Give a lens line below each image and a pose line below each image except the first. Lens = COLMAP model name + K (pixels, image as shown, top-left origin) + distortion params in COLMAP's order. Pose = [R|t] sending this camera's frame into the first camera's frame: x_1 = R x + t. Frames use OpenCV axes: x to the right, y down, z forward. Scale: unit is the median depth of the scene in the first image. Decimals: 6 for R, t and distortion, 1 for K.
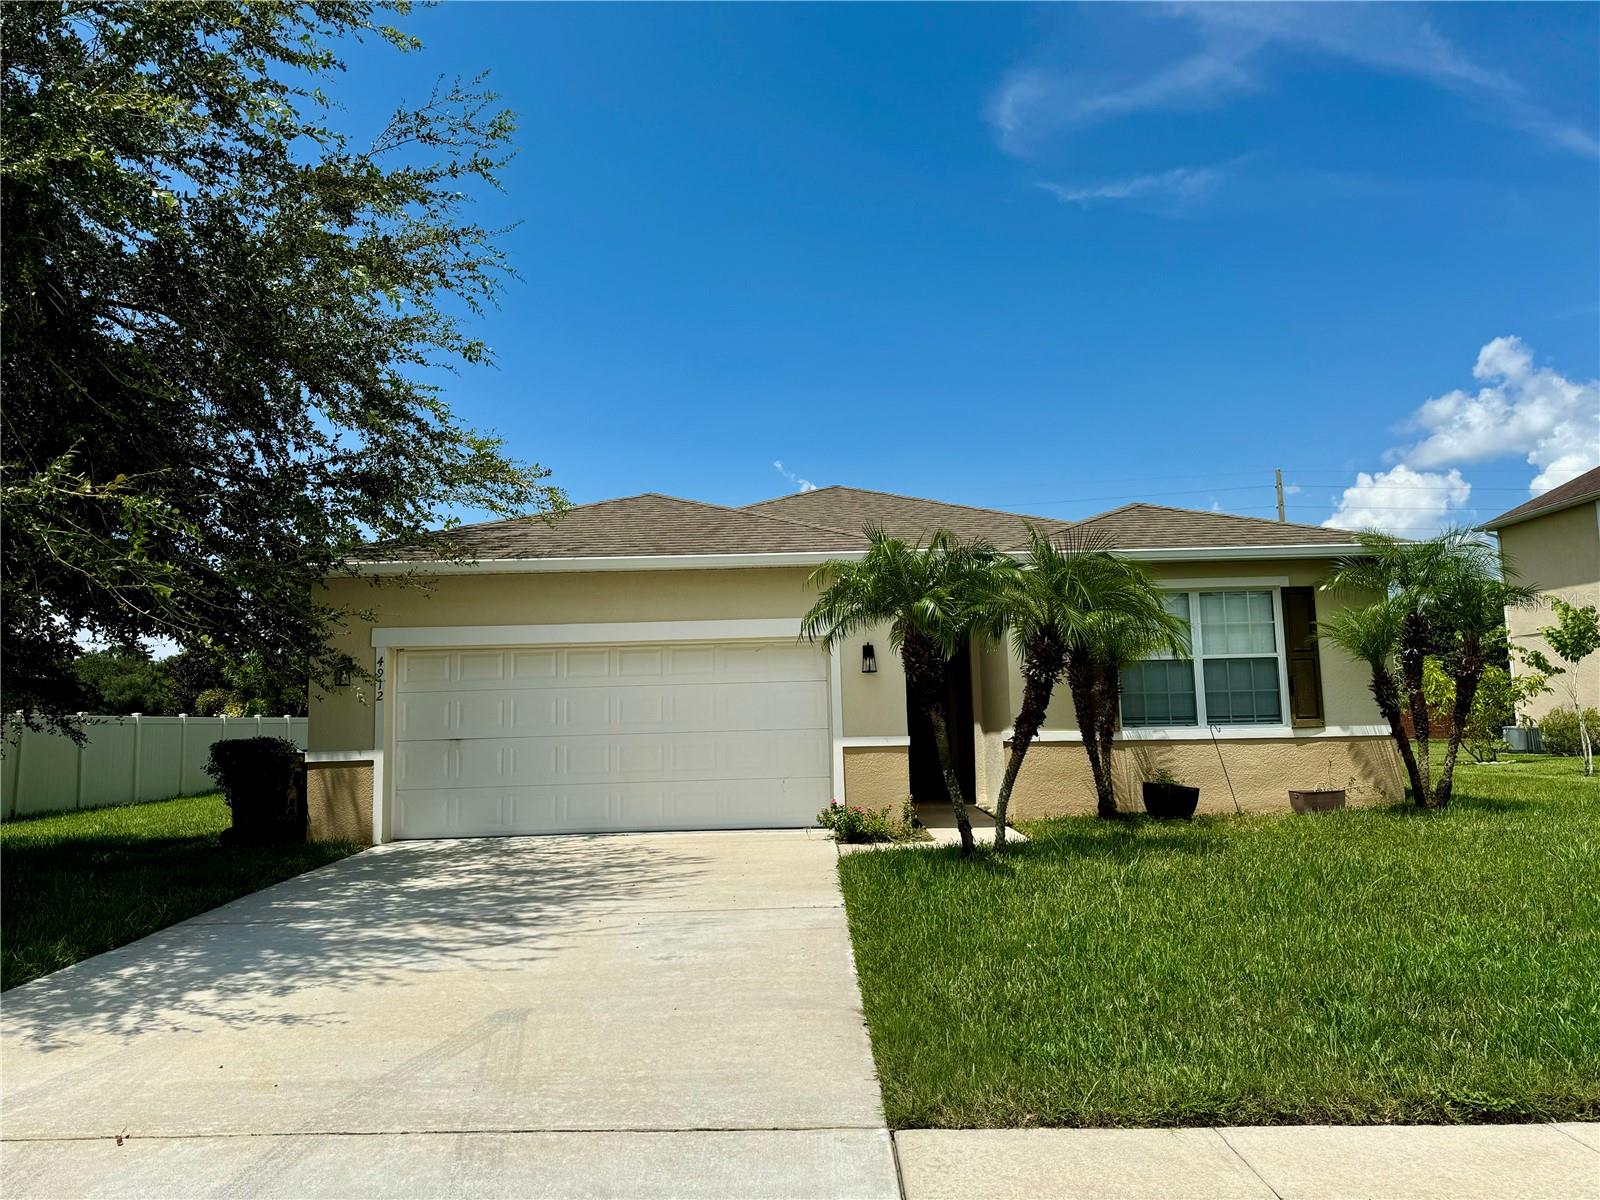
lens RADIAL K [[1131.2, 0, 792.8], [0, 1131.2, 603.0], [0, 0, 1]] dist [0.065462, -0.041373]
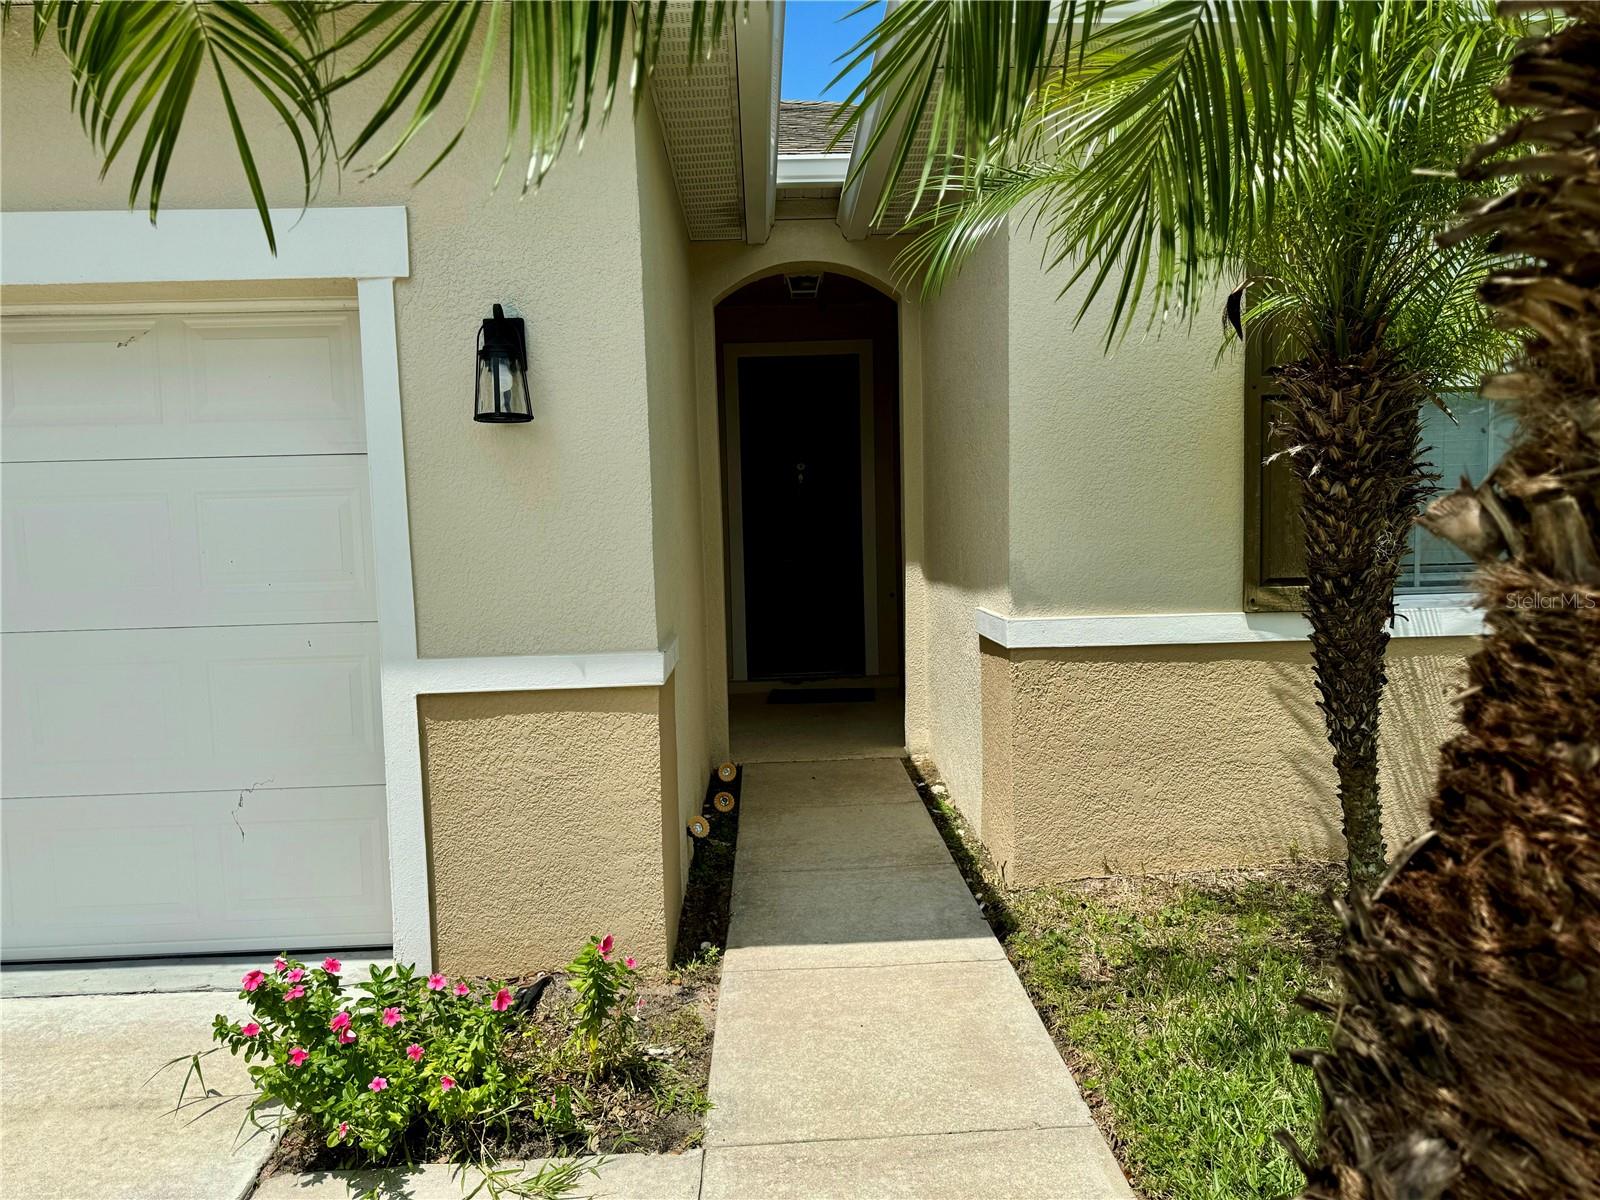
lens RADIAL K [[1131.2, 0, 801.9], [0, 1131.2, 602.9], [0, 0, 1]] dist [0.065462, -0.041373]
pose [[0.998643, -0.004952, 0.051833, 0.123106], [-0.004536, 0.983408, 0.181350, 0.054595], [-0.051871, -0.181339, 0.982052, 0.725736]]
